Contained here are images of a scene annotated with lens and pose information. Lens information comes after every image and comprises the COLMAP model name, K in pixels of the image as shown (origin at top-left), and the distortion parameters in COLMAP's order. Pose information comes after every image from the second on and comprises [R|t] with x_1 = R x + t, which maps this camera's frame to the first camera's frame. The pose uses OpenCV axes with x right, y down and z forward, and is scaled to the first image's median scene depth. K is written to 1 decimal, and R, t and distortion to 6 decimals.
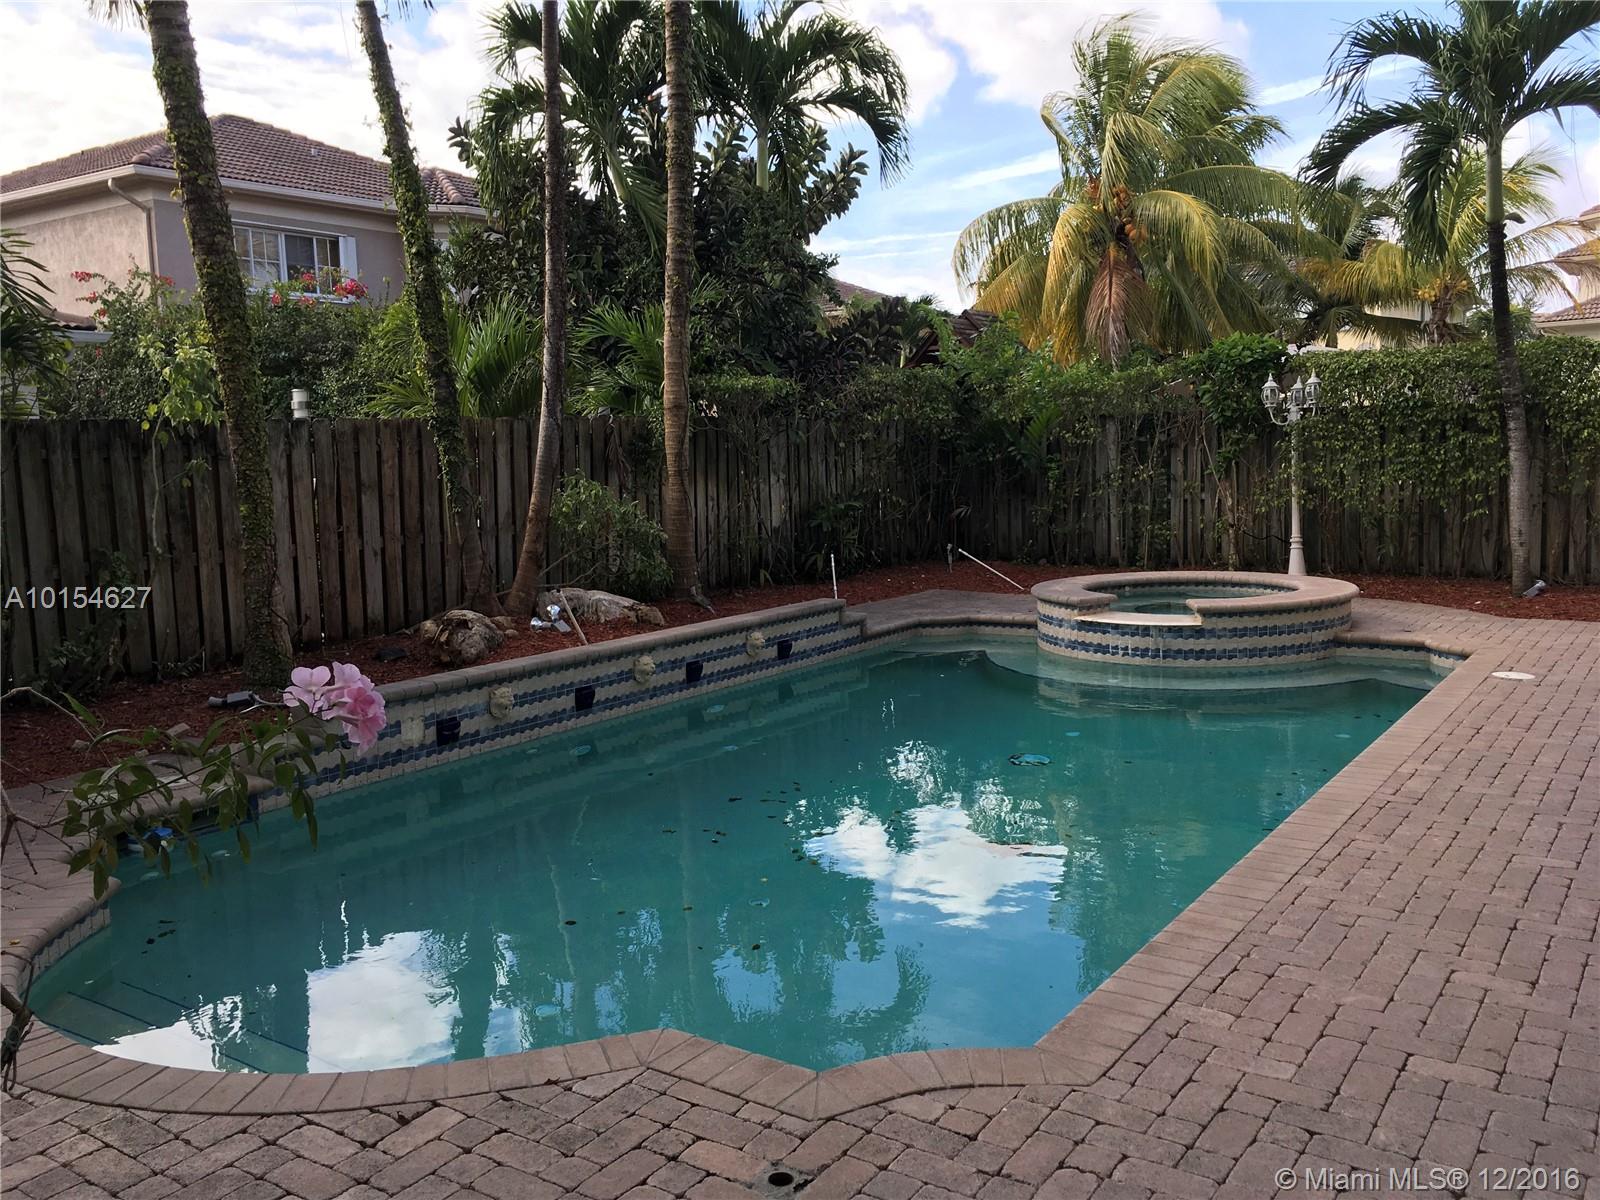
lens RADIAL K [[1361.8, 0, 803.5], [0, 1361.8, 592.1], [0, 0, 1]] dist [0.072472, -0.085462]
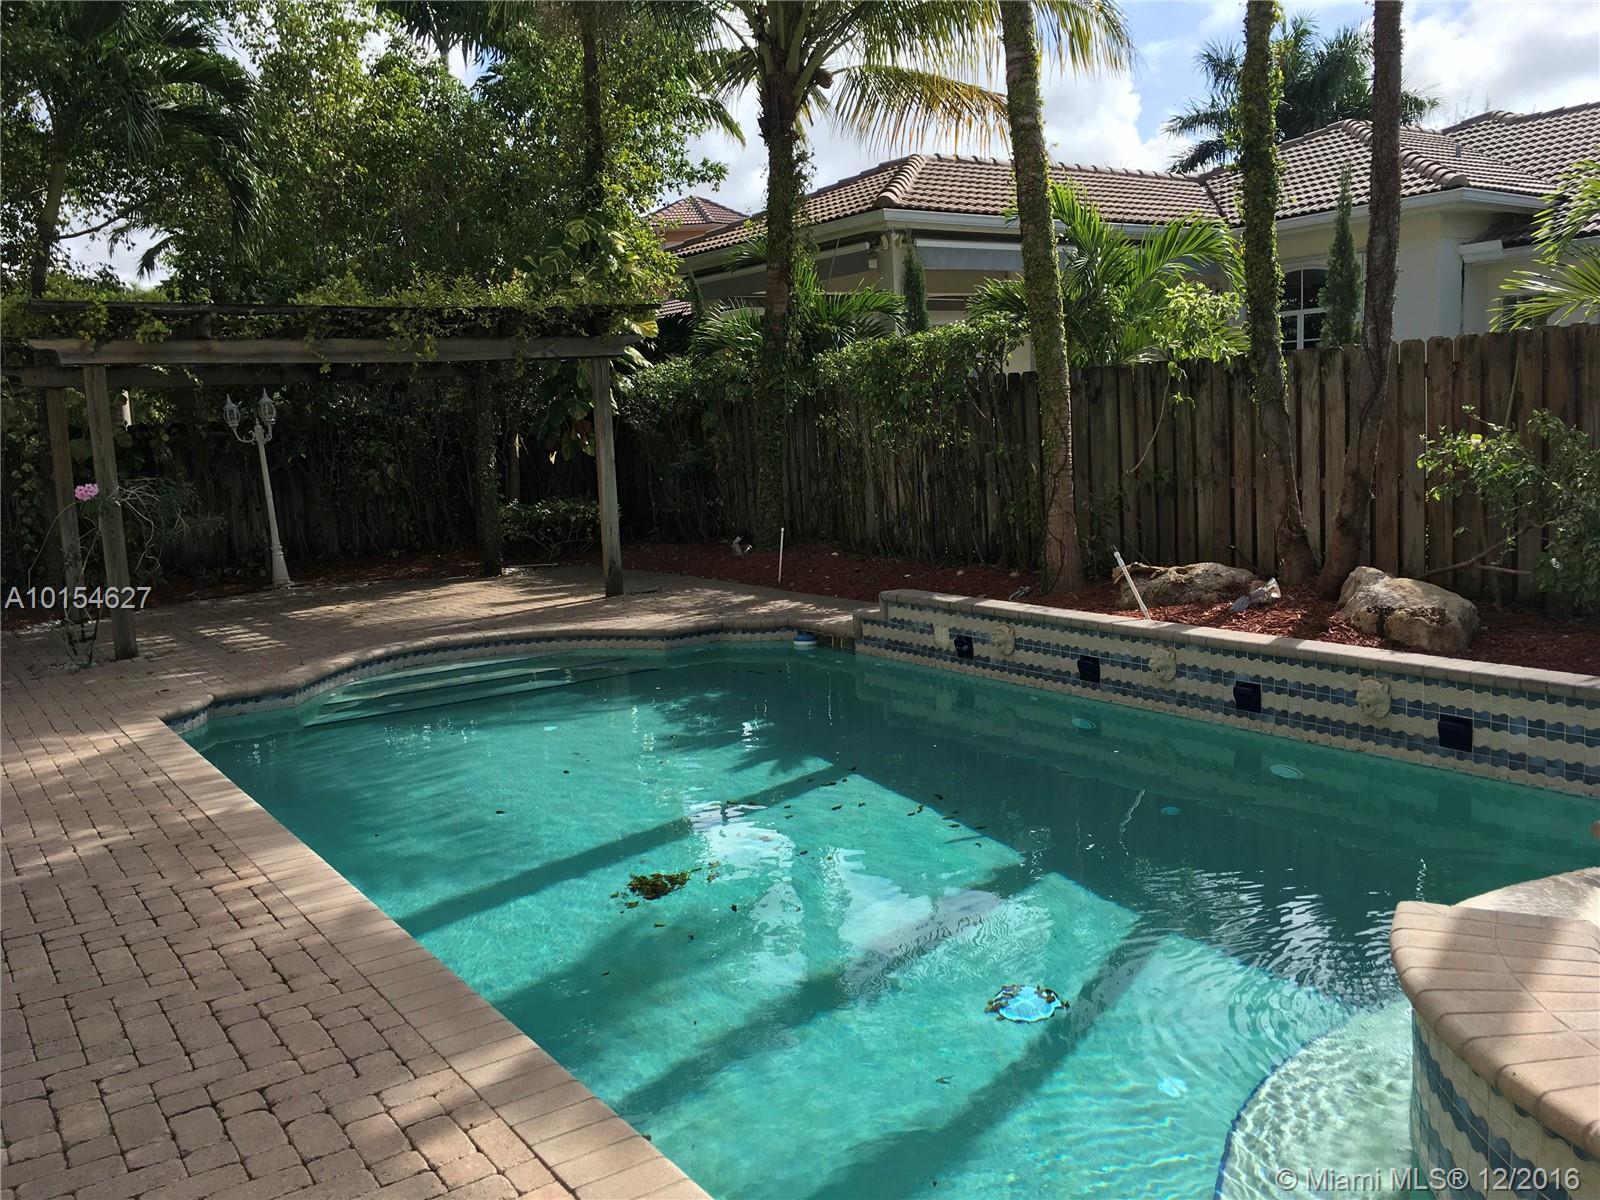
lens RADIAL K [[1361.8, 0, 803.5], [0, 1361.8, 592.1], [0, 0, 1]] dist [0.072472, -0.085462]
pose [[-0.371336, 0.157339, -0.915071, 0.701067], [-0.049026, 0.980841, 0.188542, -0.128599], [0.927203, 0.114875, -0.356508, 1.088070]]
